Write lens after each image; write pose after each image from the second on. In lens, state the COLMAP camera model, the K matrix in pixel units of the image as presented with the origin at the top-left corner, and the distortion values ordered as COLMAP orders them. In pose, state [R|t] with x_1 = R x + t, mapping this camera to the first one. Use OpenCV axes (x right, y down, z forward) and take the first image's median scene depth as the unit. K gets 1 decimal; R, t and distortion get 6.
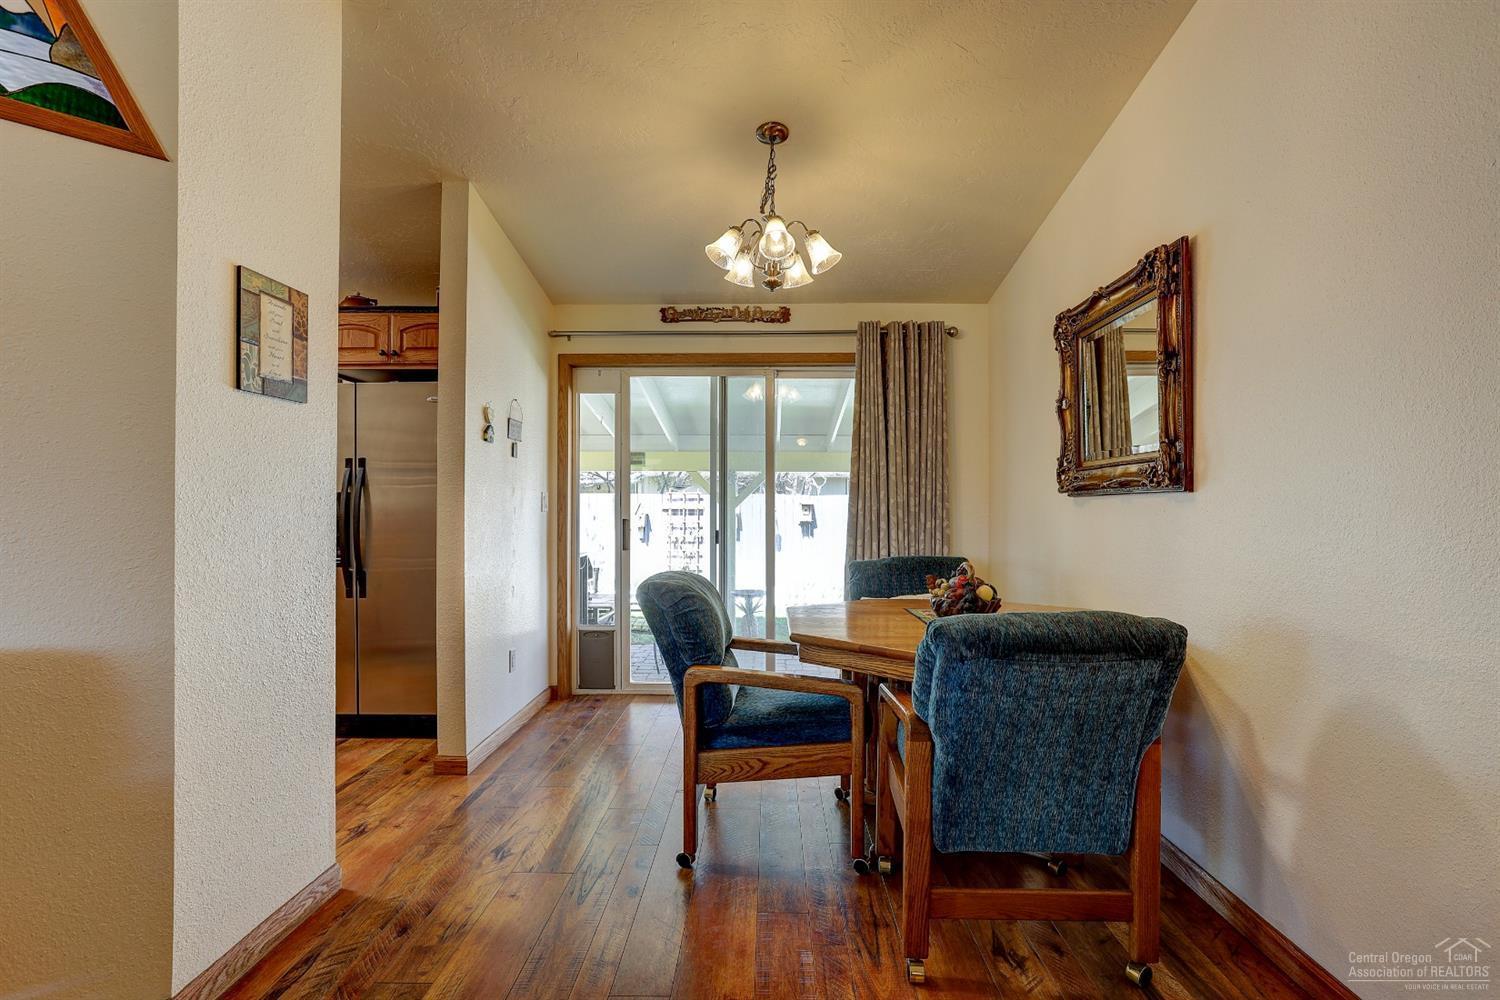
lens RADIAL K [[737.9, 0, 750.0], [0, 737.9, 500.0], [0, 0, 1]] dist [-0.049029, 0.031850]
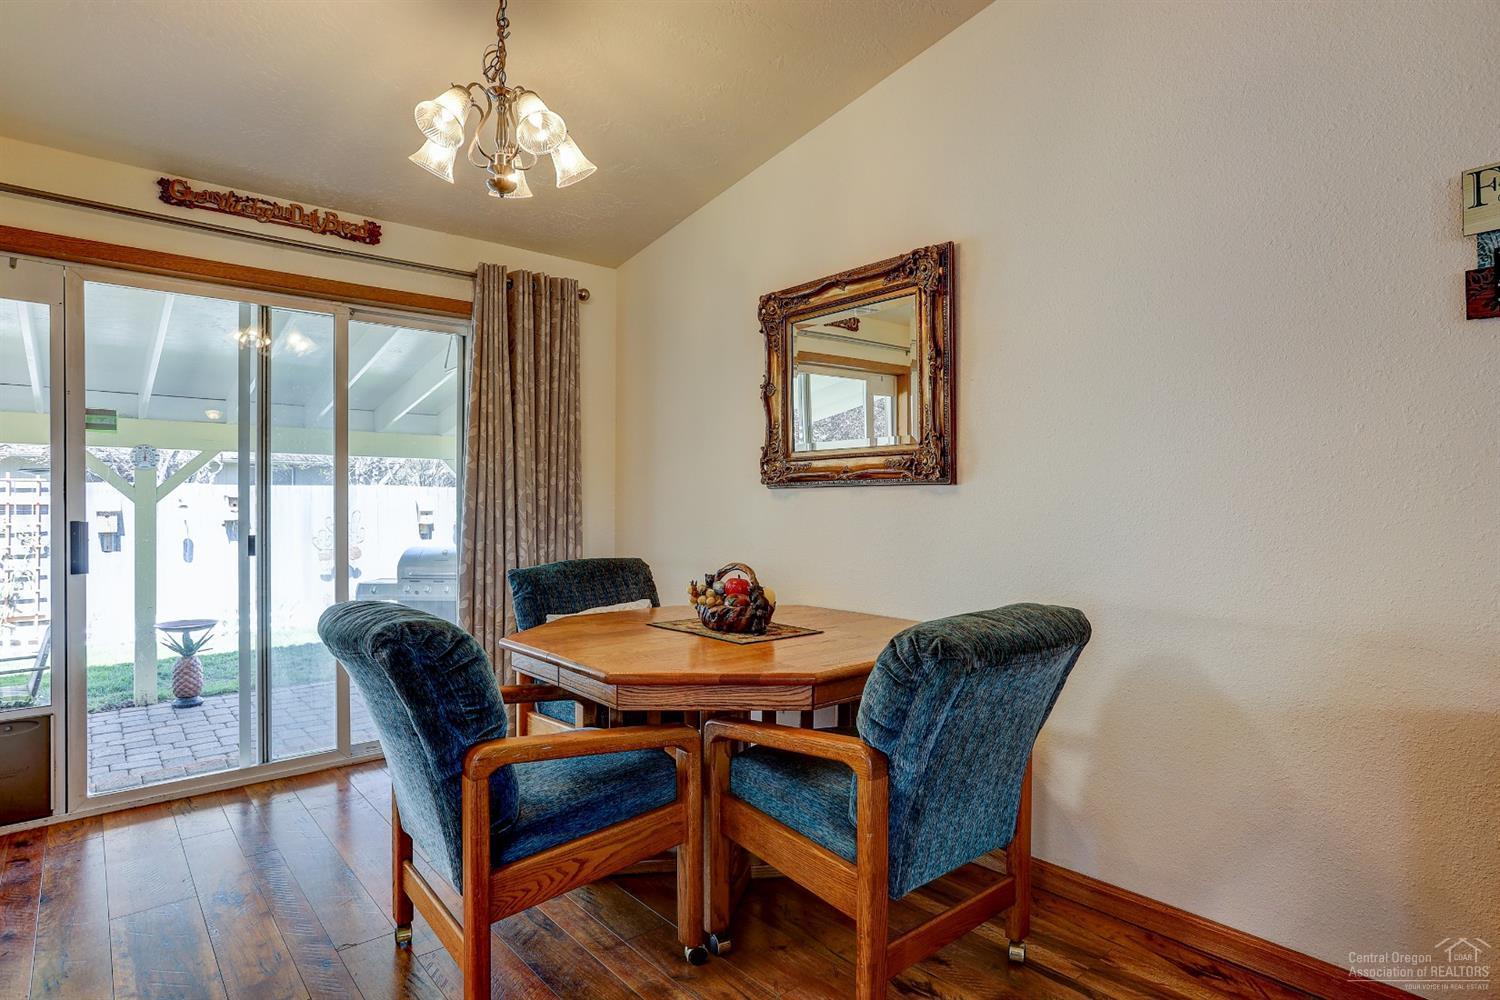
lens RADIAL K [[798.2, 0, 758.0], [0, 798.2, 500.8], [0, 0, 1]] dist [-0.063937, 0.038981]
pose [[0.732300, -0.001861, 0.680979, -0.255118], [-0.004387, 0.999963, 0.007450, 0.003438], [-0.680968, -0.008443, 0.732265, 0.229784]]
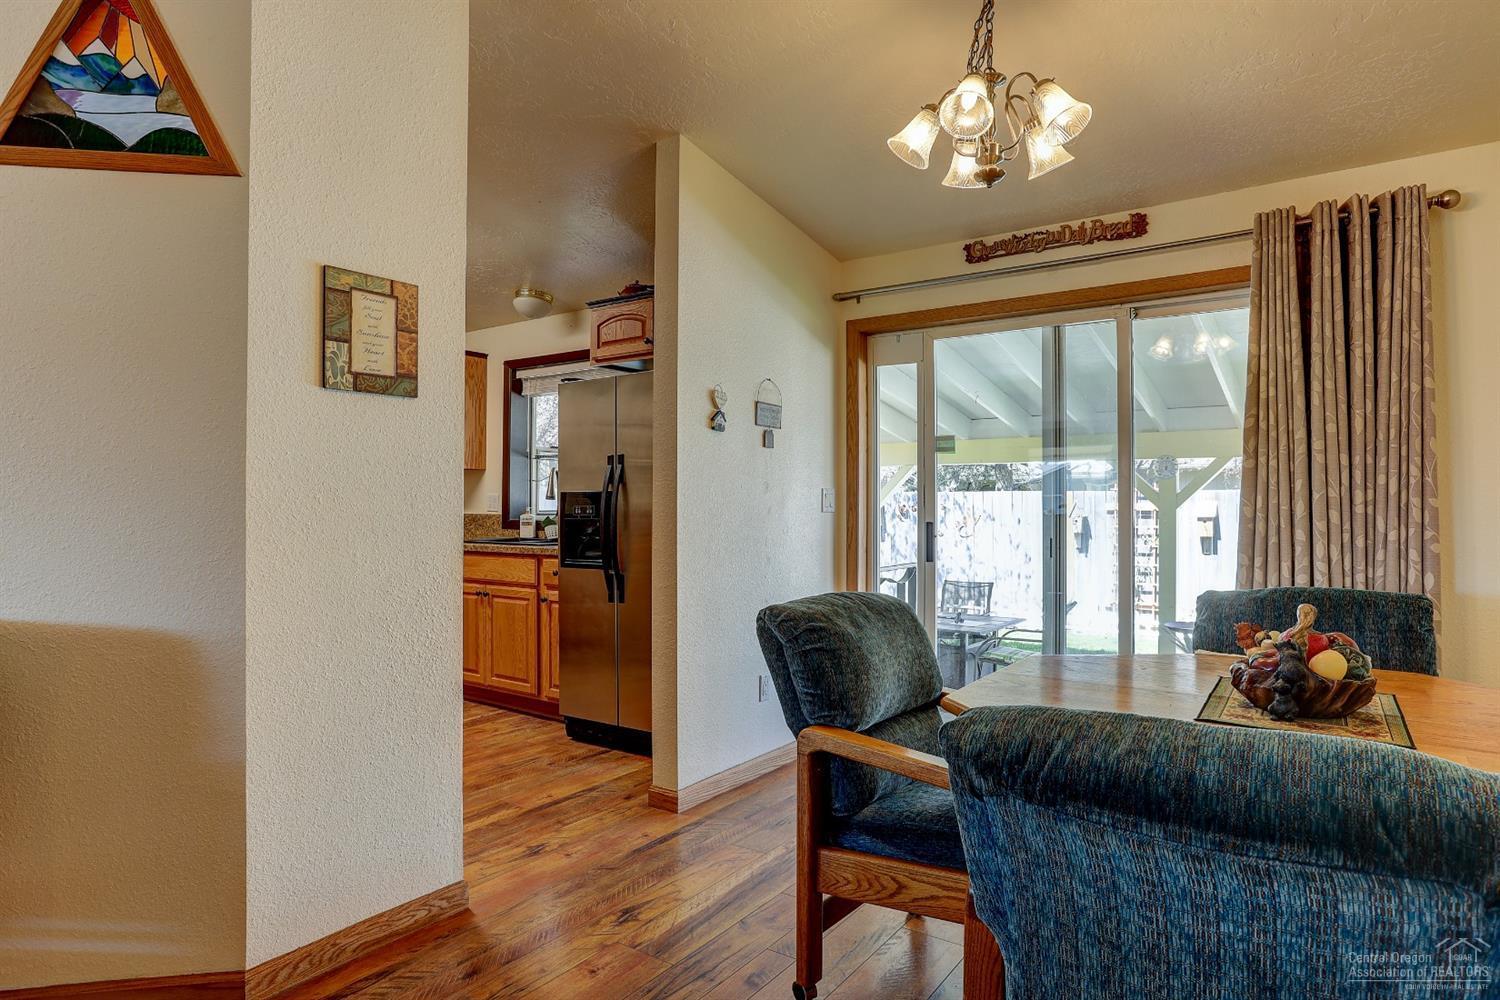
lens RADIAL K [[849.9, 0, 750.0], [0, 849.9, 500.0], [0, 0, 1]] dist [-0.059156, 0.039191]
pose [[0.828693, -0.005759, -0.559673, 0.232777], [0.005322, 0.999983, -0.002409, 0.004714], [0.559677, -0.000982, 0.828710, 0.196679]]
